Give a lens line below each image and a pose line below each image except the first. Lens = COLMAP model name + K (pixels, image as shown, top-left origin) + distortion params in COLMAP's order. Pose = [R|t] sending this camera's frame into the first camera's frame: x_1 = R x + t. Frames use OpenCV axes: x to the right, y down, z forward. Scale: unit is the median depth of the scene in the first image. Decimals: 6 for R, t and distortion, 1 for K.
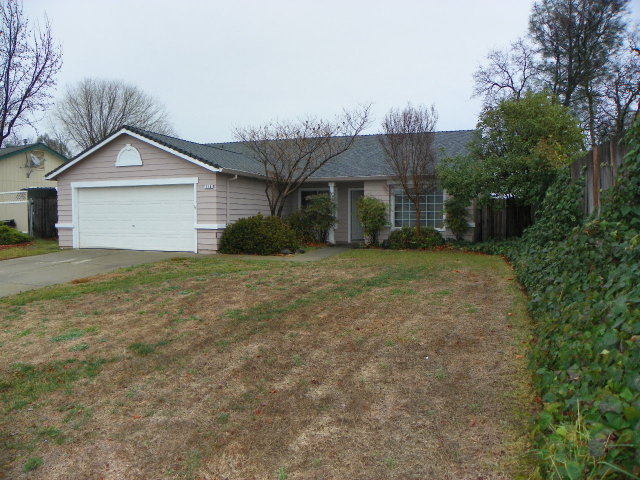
lens RADIAL K [[486.5, 0, 320.0], [0, 486.5, 240.0], [0, 0, 1]] dist [-0.050152, 0.000723]
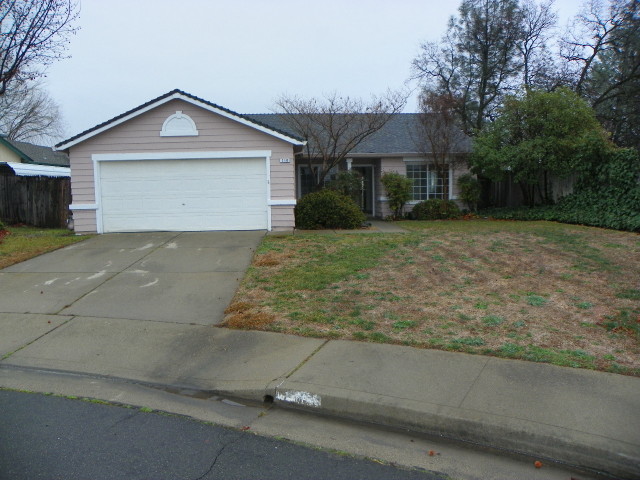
lens RADIAL K [[486.5, 0, 320.0], [0, 486.5, 240.0], [0, 0, 1]] dist [-0.050152, 0.000723]
pose [[0.923916, -0.051924, 0.379055, -0.493853], [0.036837, 0.998218, 0.046951, 0.003653], [-0.380817, -0.029415, 0.924182, 0.079435]]
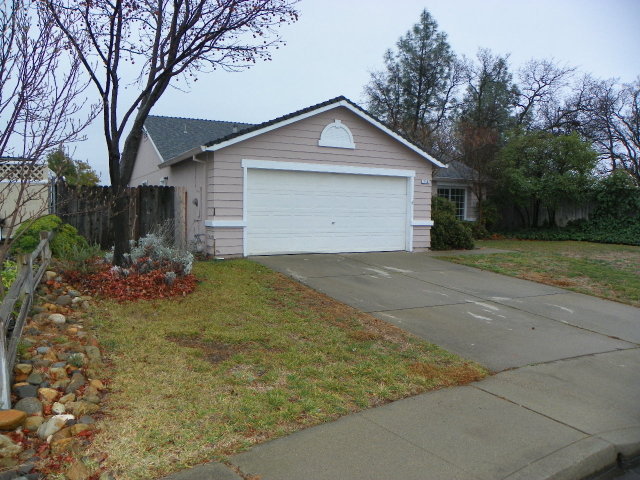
lens RADIAL K [[485.9, 0, 352.5], [0, 485.9, 239.6], [0, 0, 1]] dist [-0.001575, 0.000237]
pose [[0.629662, -0.038454, 0.775917, -0.988228], [0.022717, 0.999258, 0.031088, -0.026154], [-0.776537, -0.001949, 0.630069, 0.466700]]
